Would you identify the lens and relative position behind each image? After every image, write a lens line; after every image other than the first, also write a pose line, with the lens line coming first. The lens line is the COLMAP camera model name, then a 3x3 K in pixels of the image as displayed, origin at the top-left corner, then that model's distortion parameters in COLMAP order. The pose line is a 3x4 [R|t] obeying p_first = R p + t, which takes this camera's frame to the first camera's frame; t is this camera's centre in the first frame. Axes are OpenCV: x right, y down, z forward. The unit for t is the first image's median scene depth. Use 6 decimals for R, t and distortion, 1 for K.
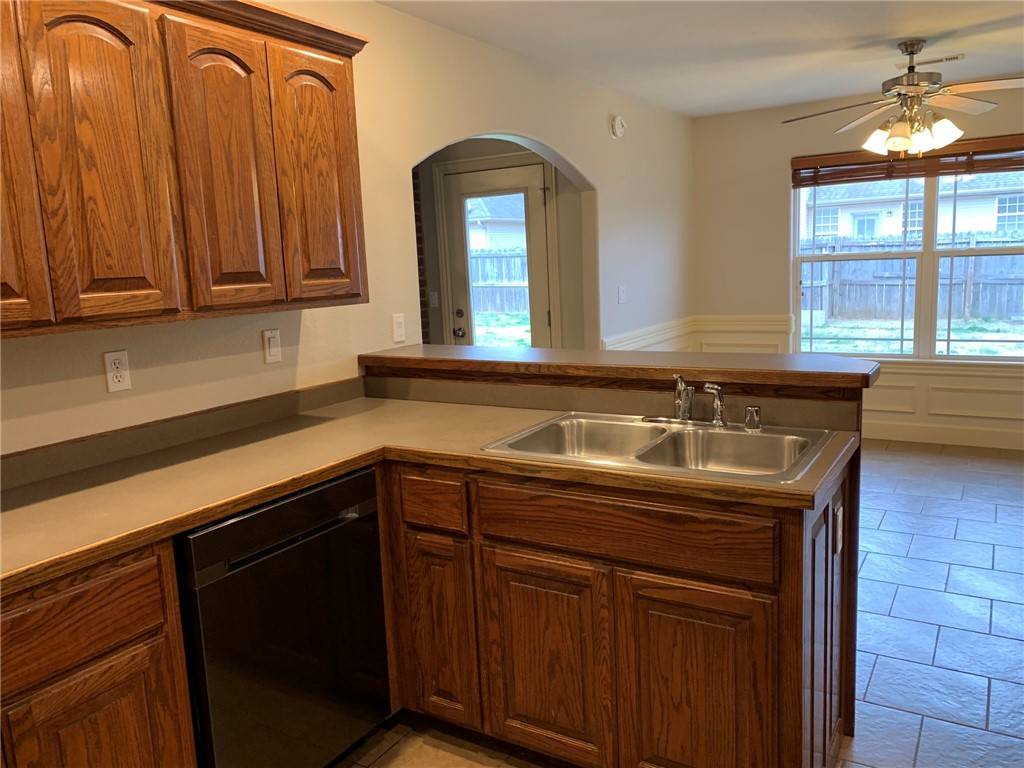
lens RADIAL K [[775.8, 0, 506.0], [0, 775.8, 381.4], [0, 0, 1]] dist [0.109281, -0.174578]
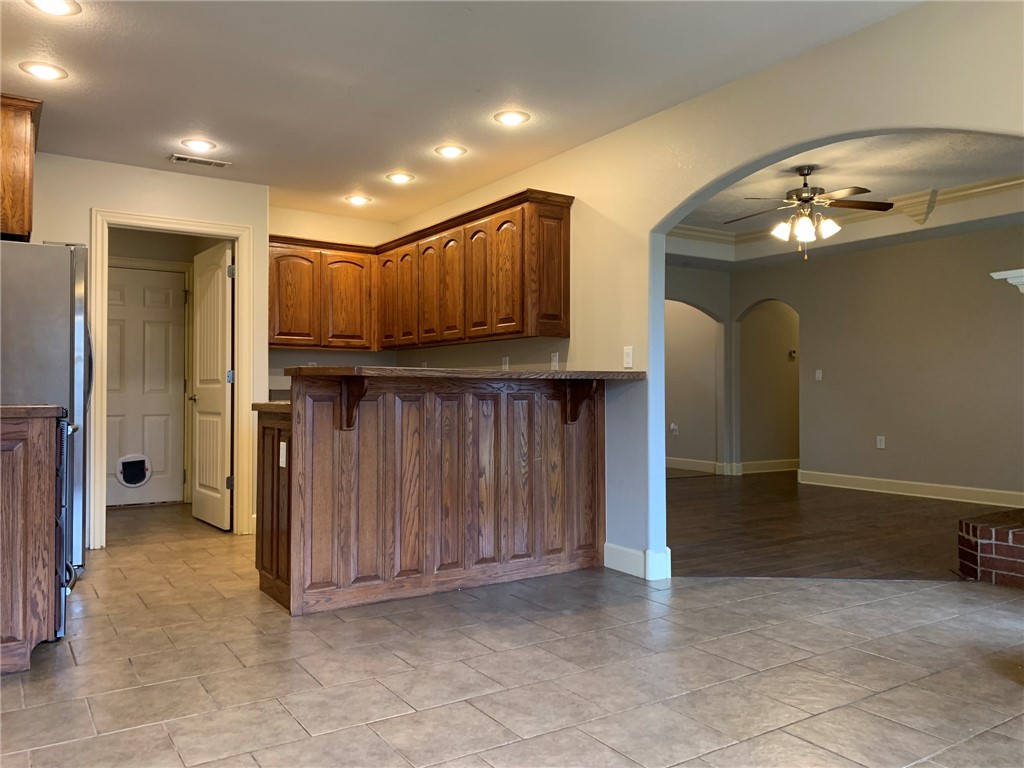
lens RADIAL K [[775.8, 0, 506.0], [0, 775.8, 381.4], [0, 0, 1]] dist [0.109281, -0.174578]
pose [[-0.426706, 0.028772, -0.903933, 1.837970], [-0.123753, 0.988235, 0.089874, -0.196186], [0.895883, 0.150215, -0.418125, 2.217350]]
